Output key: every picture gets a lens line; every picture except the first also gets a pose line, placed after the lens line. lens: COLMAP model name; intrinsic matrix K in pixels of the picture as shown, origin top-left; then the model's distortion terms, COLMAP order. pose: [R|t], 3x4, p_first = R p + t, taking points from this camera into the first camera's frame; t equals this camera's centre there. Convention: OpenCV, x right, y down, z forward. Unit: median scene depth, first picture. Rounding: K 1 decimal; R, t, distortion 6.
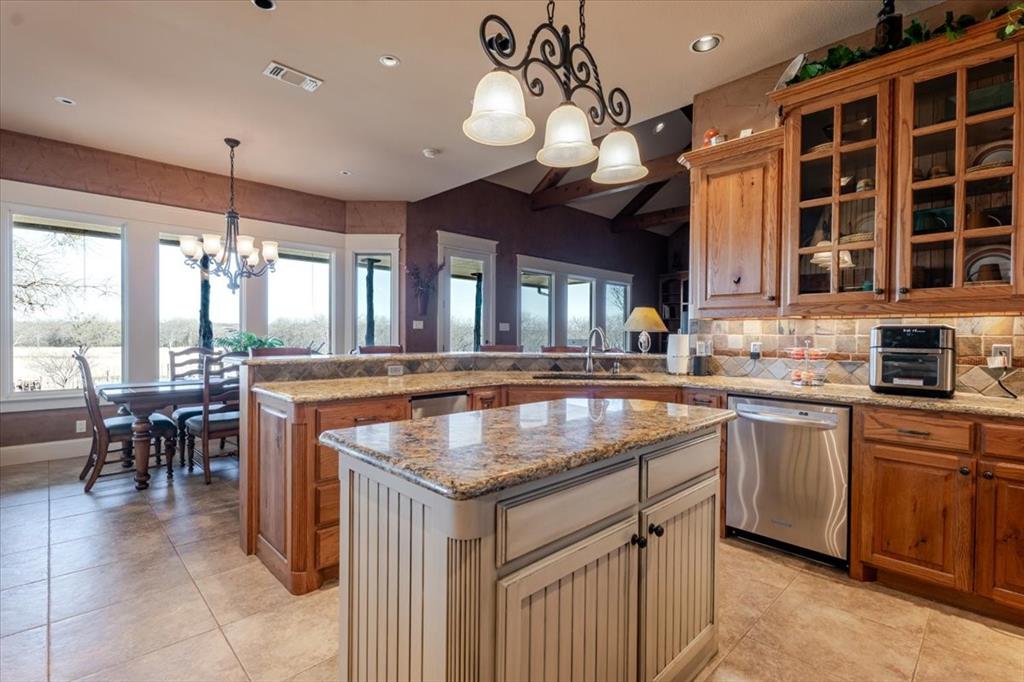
lens RADIAL K [[475.4, 0, 514.7], [0, 475.4, 340.1], [0, 0, 1]] dist [0.001314, 0.000018]
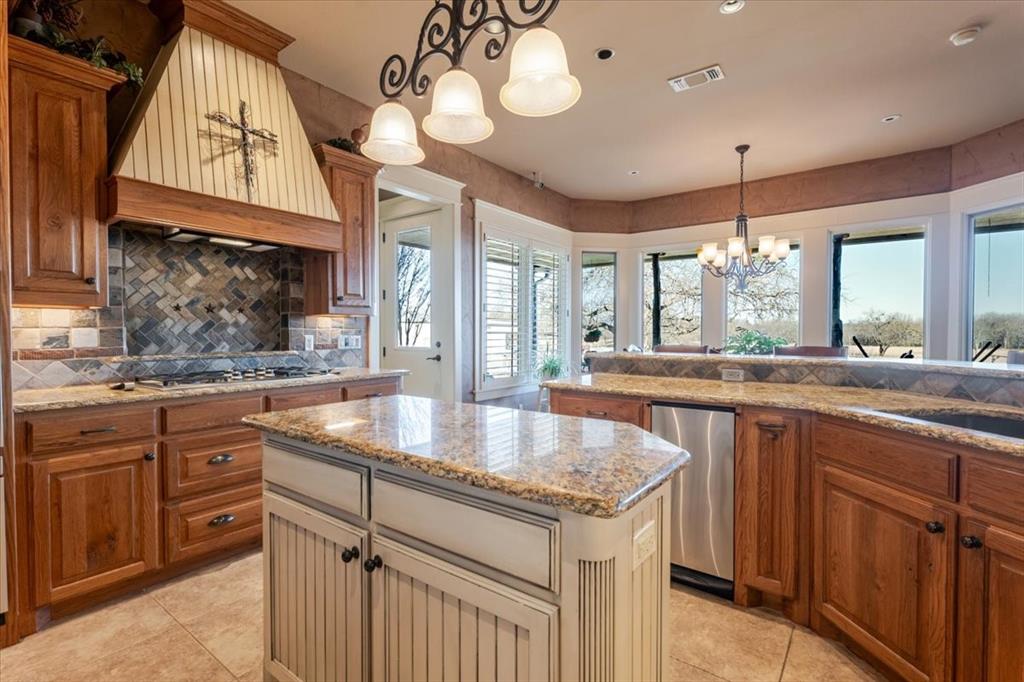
lens RADIAL K [[475.4, 0, 514.4], [0, 475.4, 340.6], [0, 0, 1]] dist [0.001314, 0.000018]
pose [[0.152571, 0.010375, -0.988238, 0.521516], [-0.009205, 0.999916, 0.009077, -0.000334], [0.988250, 0.007712, 0.152653, 0.503486]]
